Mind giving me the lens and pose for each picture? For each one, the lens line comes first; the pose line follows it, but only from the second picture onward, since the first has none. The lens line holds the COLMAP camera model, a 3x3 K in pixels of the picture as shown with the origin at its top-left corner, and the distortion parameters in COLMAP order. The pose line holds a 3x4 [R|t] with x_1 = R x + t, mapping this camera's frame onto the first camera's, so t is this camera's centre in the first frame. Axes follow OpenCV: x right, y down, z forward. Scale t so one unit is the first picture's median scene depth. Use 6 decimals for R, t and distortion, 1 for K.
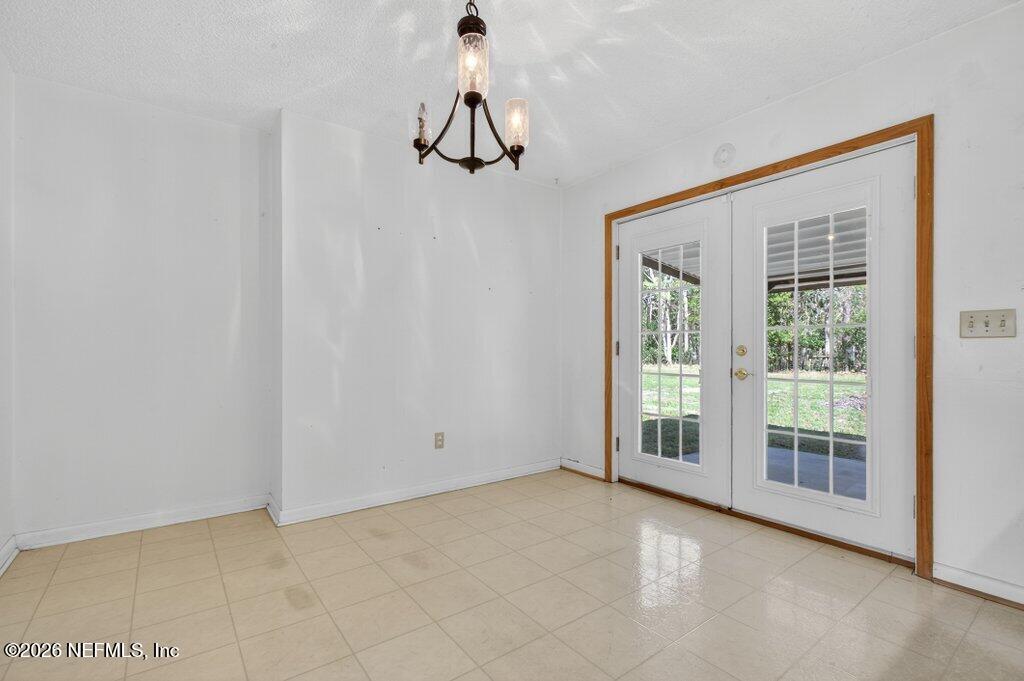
lens RADIAL K [[457.8, 0, 512.0], [0, 457.8, 360.4], [0, 0, 1]] dist [-0.000410, -0.000250]
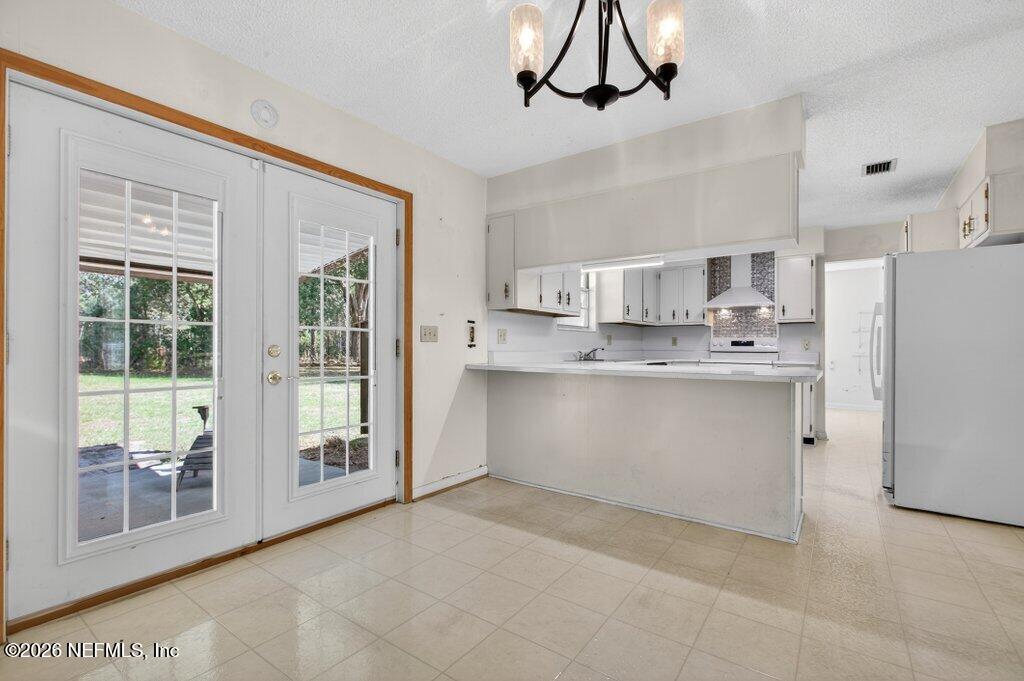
lens RADIAL K [[457.8, 0, 512.0], [0, 457.8, 360.4], [0, 0, 1]] dist [-0.000410, -0.000250]
pose [[-0.293037, -0.026653, 0.955730, -0.511881], [0.021292, 0.999182, 0.034393, -0.026889], [-0.955864, 0.030428, -0.292229, 0.920900]]
